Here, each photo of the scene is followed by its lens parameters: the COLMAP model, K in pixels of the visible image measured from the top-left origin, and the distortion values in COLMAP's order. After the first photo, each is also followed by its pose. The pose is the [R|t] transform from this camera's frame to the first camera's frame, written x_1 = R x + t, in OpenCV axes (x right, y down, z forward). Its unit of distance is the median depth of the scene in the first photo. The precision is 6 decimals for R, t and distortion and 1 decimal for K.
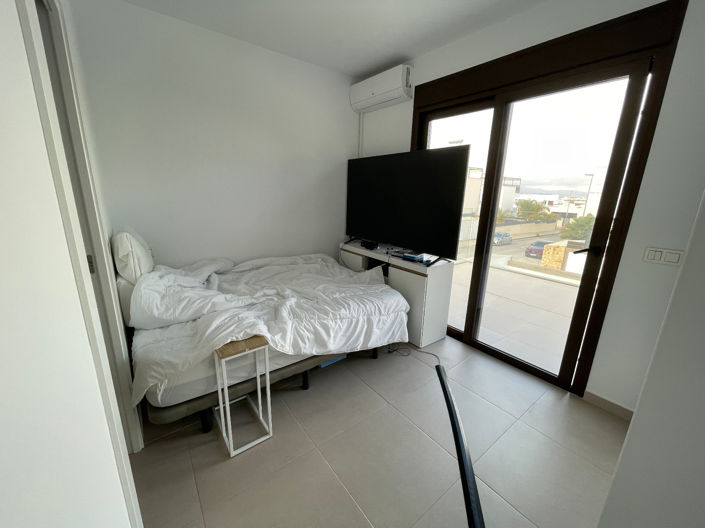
lens RADIAL K [[283.1, 0, 349.8], [0, 283.1, 262.6], [0, 0, 1]] dist [-0.002141, 0.000322]
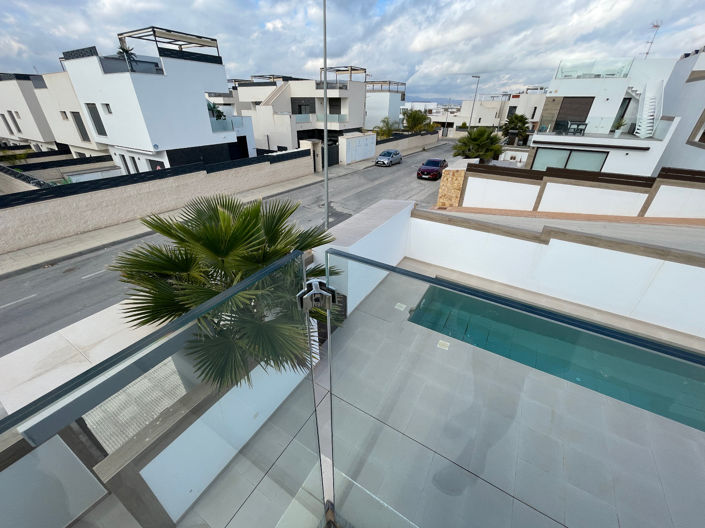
lens RADIAL K [[283.1, 0, 349.8], [0, 283.1, 262.6], [0, 0, 1]] dist [-0.002141, 0.000322]
pose [[0.931503, -0.192269, 0.308763, 0.051382], [0.102705, 0.953362, 0.283816, -0.025580], [-0.348932, -0.232664, 0.907807, 0.111402]]
